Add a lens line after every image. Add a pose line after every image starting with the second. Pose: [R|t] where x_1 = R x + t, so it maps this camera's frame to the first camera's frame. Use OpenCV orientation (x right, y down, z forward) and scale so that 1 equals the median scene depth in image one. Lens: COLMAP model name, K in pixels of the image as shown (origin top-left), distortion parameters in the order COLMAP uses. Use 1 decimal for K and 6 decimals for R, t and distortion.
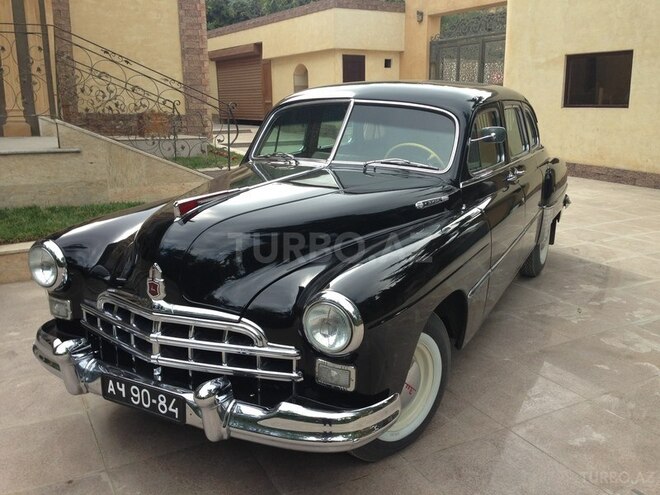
lens RADIAL K [[619.9, 0, 330.0], [0, 619.9, 247.5], [0, 0, 1]] dist [0.040229, -0.002105]
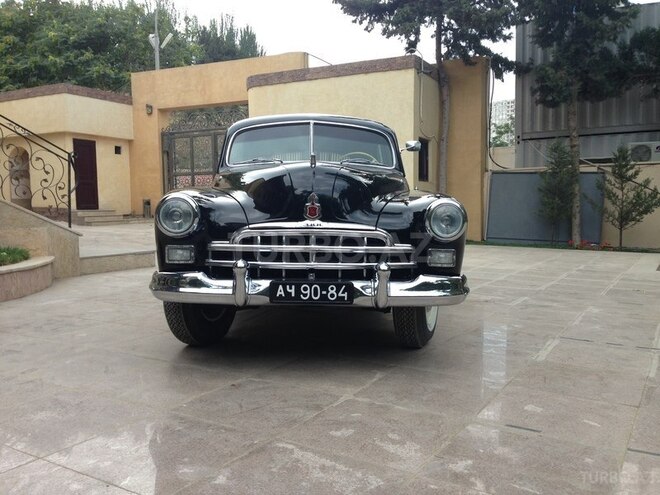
lens RADIAL K [[643.5, 0, 330.0], [0, 643.5, 247.5], [0, 0, 1]] dist [0.002991, -0.004662]
pose [[0.844653, -0.023576, 0.534795, -0.969988], [0.123637, 0.980610, -0.152043, 0.349380], [-0.520841, 0.194544, 0.831191, -0.171845]]
